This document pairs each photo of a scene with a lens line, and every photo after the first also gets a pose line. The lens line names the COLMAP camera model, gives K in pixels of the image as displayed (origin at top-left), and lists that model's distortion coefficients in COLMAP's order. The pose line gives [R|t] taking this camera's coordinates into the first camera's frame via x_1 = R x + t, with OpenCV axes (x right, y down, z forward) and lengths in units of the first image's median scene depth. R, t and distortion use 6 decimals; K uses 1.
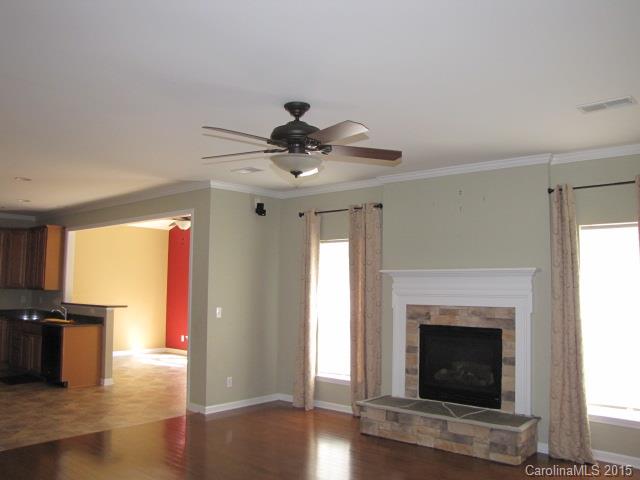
lens RADIAL K [[556.0, 0, 320.0], [0, 556.0, 240.0], [0, 0, 1]] dist [-0.172676, 0.186633]
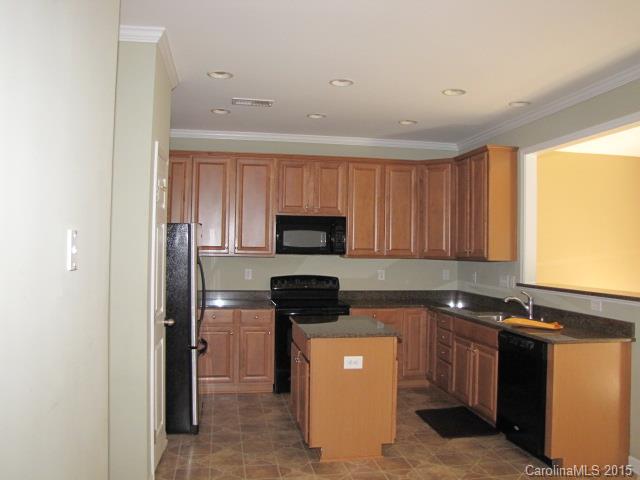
lens RADIAL K [[556.0, 0, 320.0], [0, 556.0, 240.0], [0, 0, 1]] dist [-0.172676, 0.186633]
pose [[0.780672, -0.012466, -0.624816, -0.285934], [0.048354, 0.998009, 0.040504, 0.038699], [0.623067, -0.061833, 0.779720, 0.436157]]
